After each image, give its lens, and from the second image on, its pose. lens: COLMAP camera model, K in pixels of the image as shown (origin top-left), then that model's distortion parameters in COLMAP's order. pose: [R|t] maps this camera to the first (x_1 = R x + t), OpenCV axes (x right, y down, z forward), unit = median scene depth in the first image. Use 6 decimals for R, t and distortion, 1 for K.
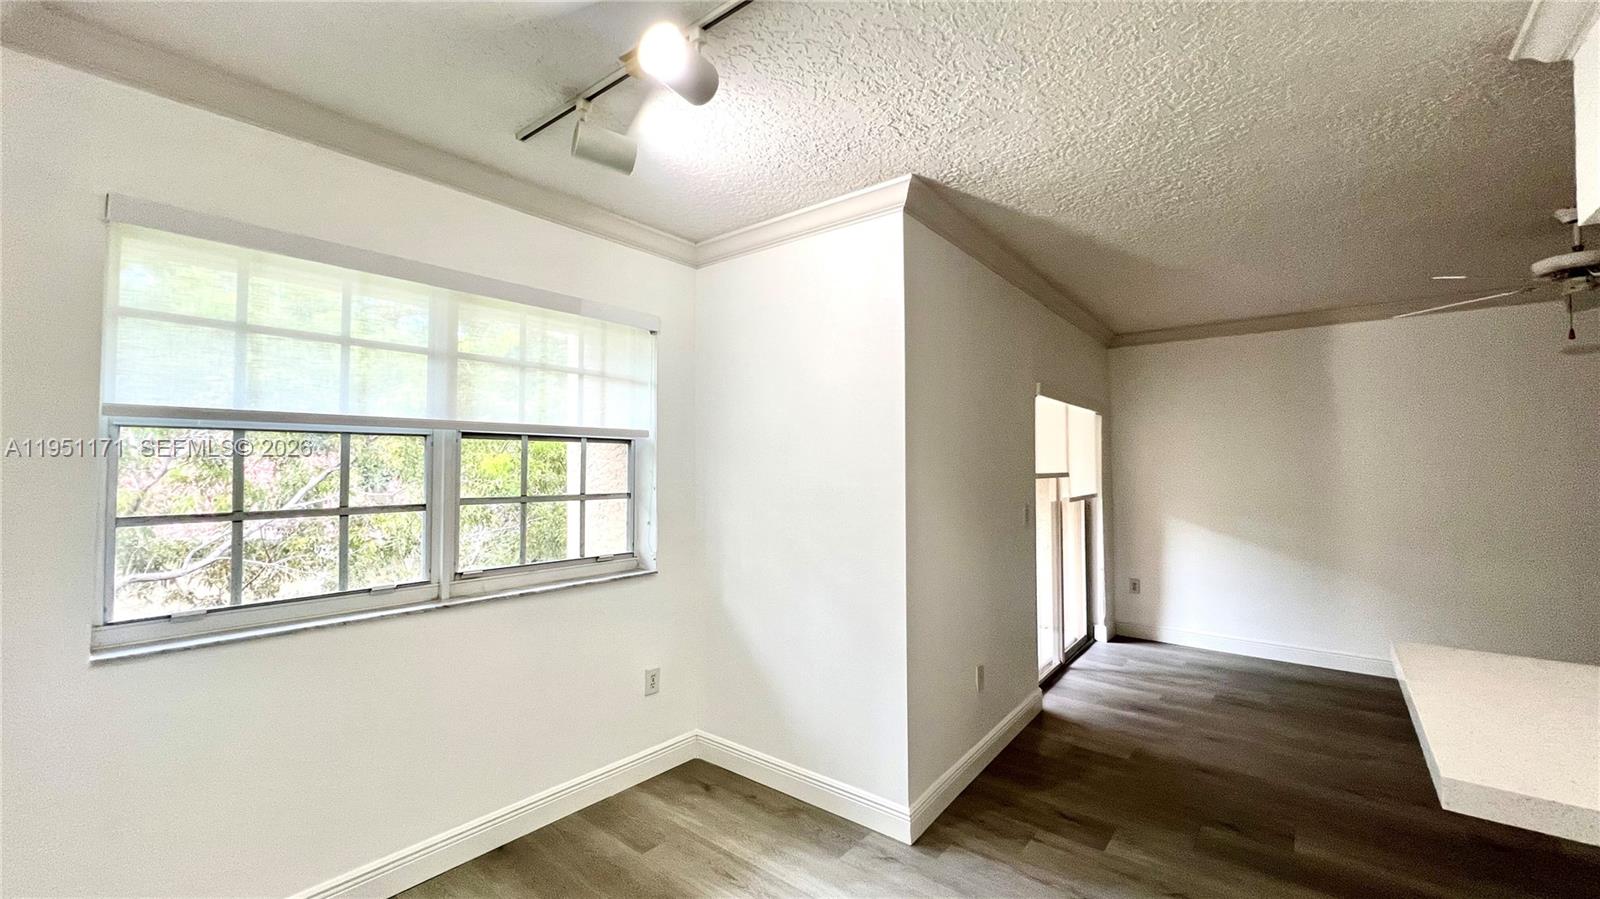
lens RADIAL K [[648.0, 0, 800.0], [0, 648.0, 449.5], [0, 0, 1]] dist [0.000737, -0.000003]
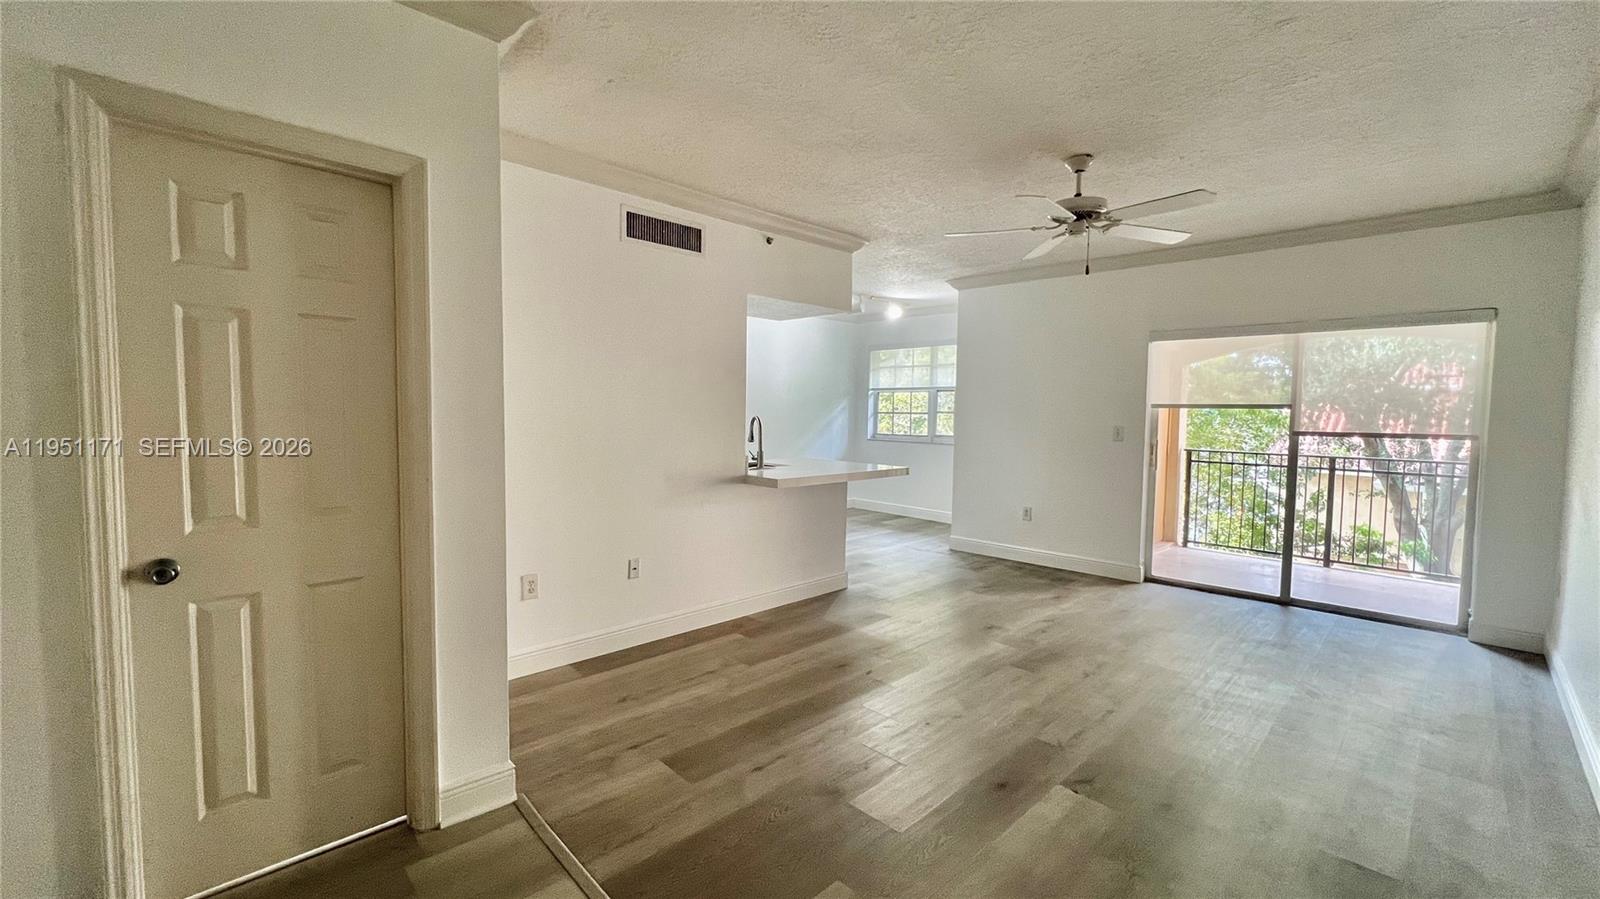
lens RADIAL K [[648.0, 0, 800.0], [0, 648.0, 449.5], [0, 0, 1]] dist [0.000737, -0.000003]
pose [[-0.112705, 0.060102, -0.991809, 2.722062], [0.015383, 0.998155, 0.058738, 0.066830], [0.993509, -0.008637, -0.113421, 0.723241]]
